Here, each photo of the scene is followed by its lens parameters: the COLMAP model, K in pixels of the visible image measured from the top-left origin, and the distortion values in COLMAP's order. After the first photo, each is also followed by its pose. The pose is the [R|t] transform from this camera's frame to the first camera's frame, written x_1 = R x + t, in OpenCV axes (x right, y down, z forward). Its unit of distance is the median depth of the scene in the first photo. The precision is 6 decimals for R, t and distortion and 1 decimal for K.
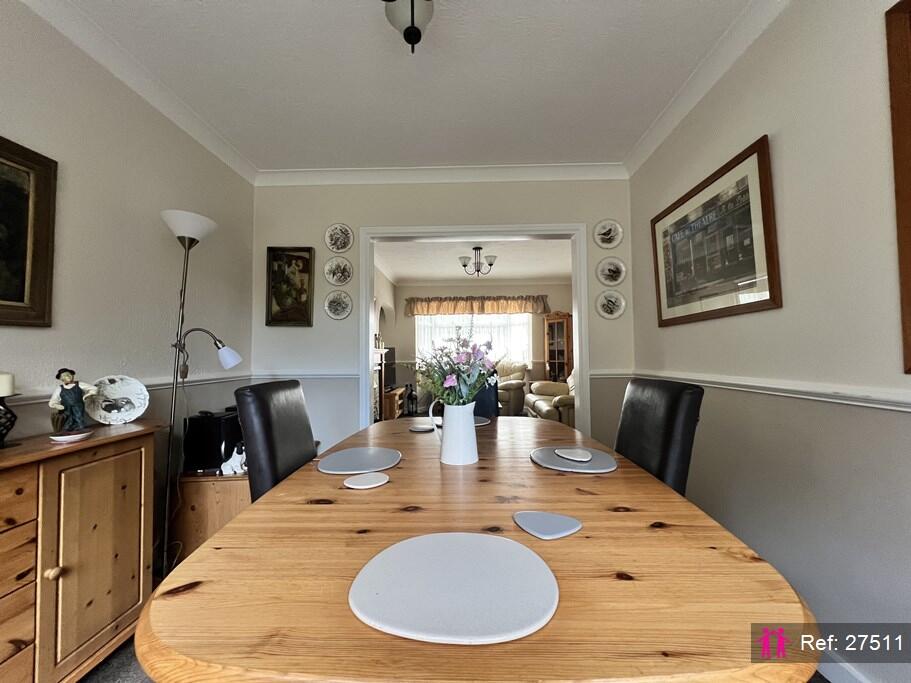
lens RADIAL K [[362.2, 0, 458.1], [0, 362.2, 342.3], [0, 0, 1]] dist [-0.003394, 0.000445]
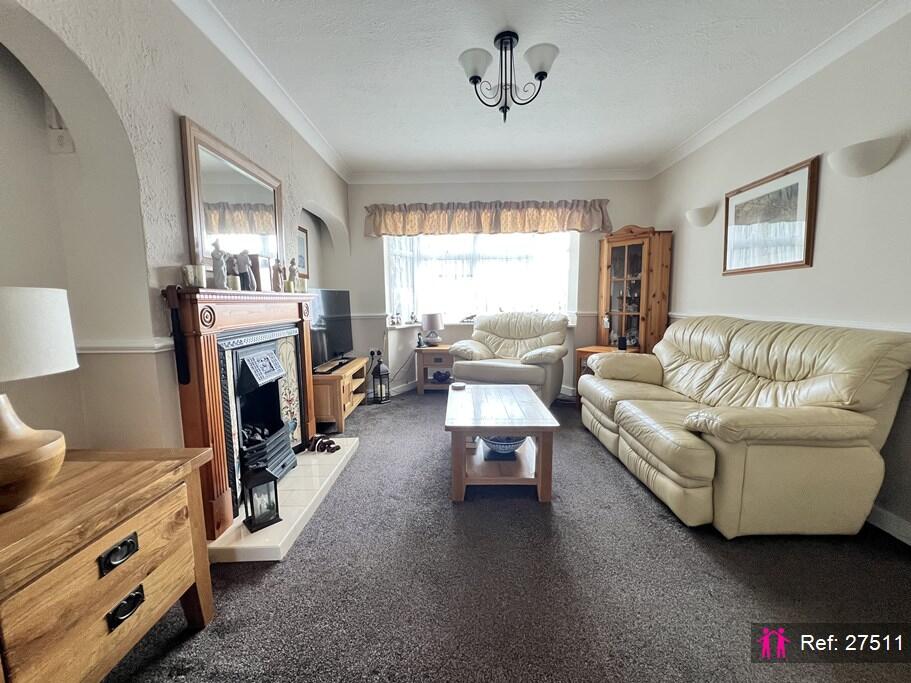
lens RADIAL K [[362.2, 0, 448.0], [0, 362.2, 341.5], [0, 0, 1]] dist [-0.003394, 0.000445]
pose [[0.999920, -0.000876, -0.012591, -0.006589], [0.002713, 0.989186, 0.146643, 0.013891], [0.012326, -0.146665, 0.989109, 0.570413]]
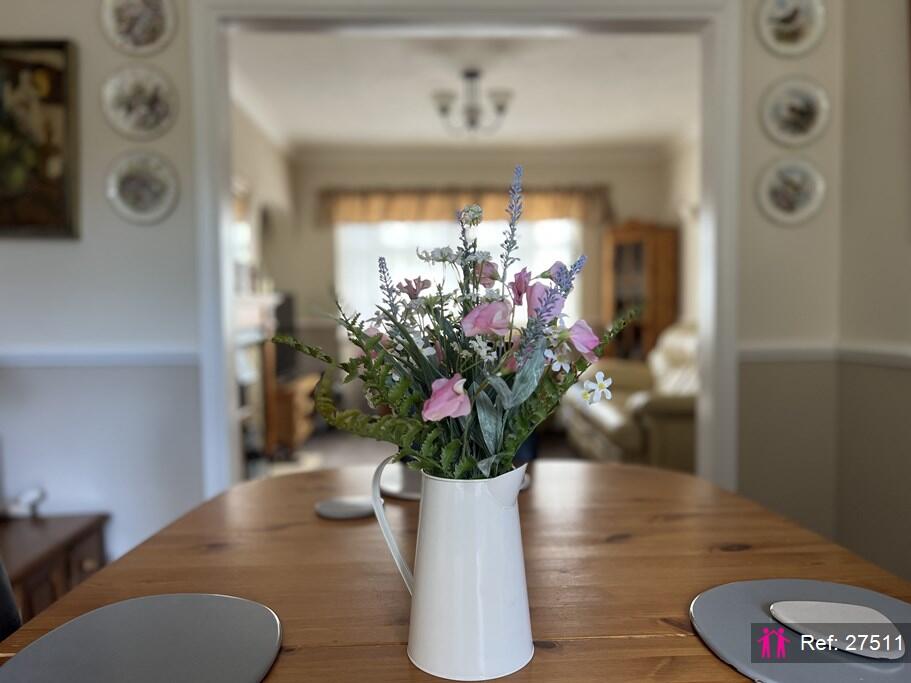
lens RADIAL K [[680.3, 0, 457.3], [0, 680.3, 350.7], [0, 0, 1]] dist [-0.023998, -0.004680]
pose [[0.998695, -0.006589, 0.050647, -0.010204], [0.001649, 0.995288, 0.096952, 0.004597], [-0.051047, -0.096742, 0.994000, 0.124301]]
